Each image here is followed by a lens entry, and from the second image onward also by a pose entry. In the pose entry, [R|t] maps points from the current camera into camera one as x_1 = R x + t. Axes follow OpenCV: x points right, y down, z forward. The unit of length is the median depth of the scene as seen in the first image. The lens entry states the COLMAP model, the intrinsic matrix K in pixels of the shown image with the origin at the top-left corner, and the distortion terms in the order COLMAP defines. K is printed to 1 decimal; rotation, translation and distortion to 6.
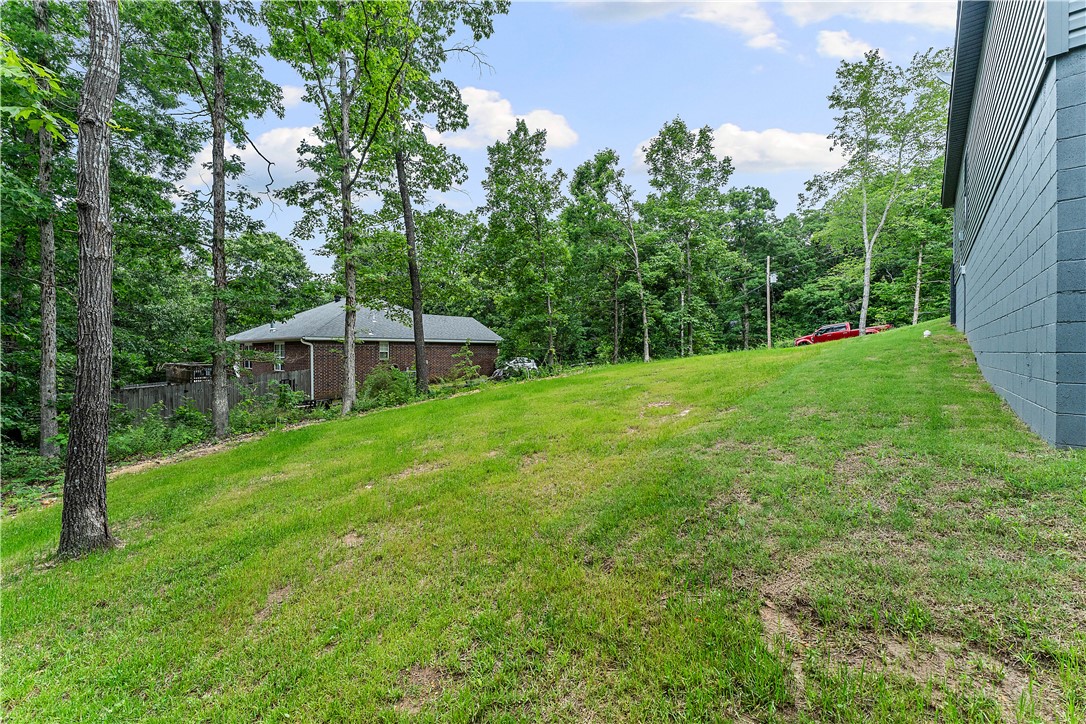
lens RADIAL K [[435.8, 0, 535.8], [0, 435.8, 356.1], [0, 0, 1]] dist [-0.002595, 0.000060]
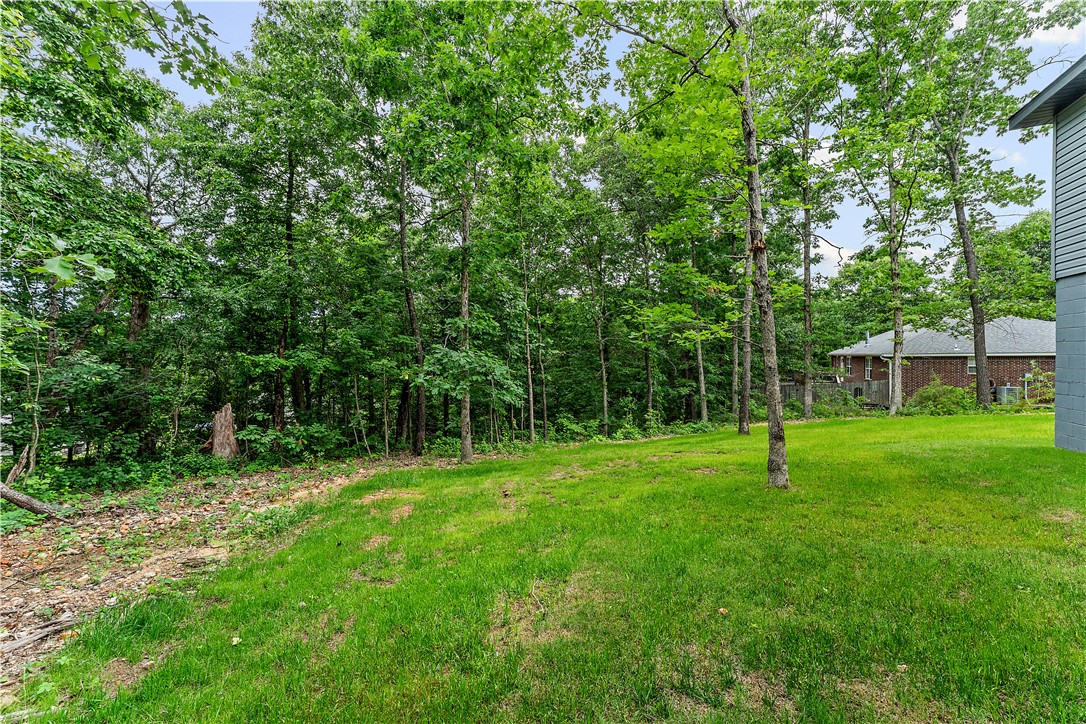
lens RADIAL K [[435.8, 0, 535.8], [0, 435.8, 356.1], [0, 0, 1]] dist [-0.002595, 0.000060]
pose [[0.297099, 0.004310, -0.954837, 0.545859], [-0.001871, 0.999991, 0.003932, -0.060482], [0.954845, 0.000618, 0.297104, -0.494557]]
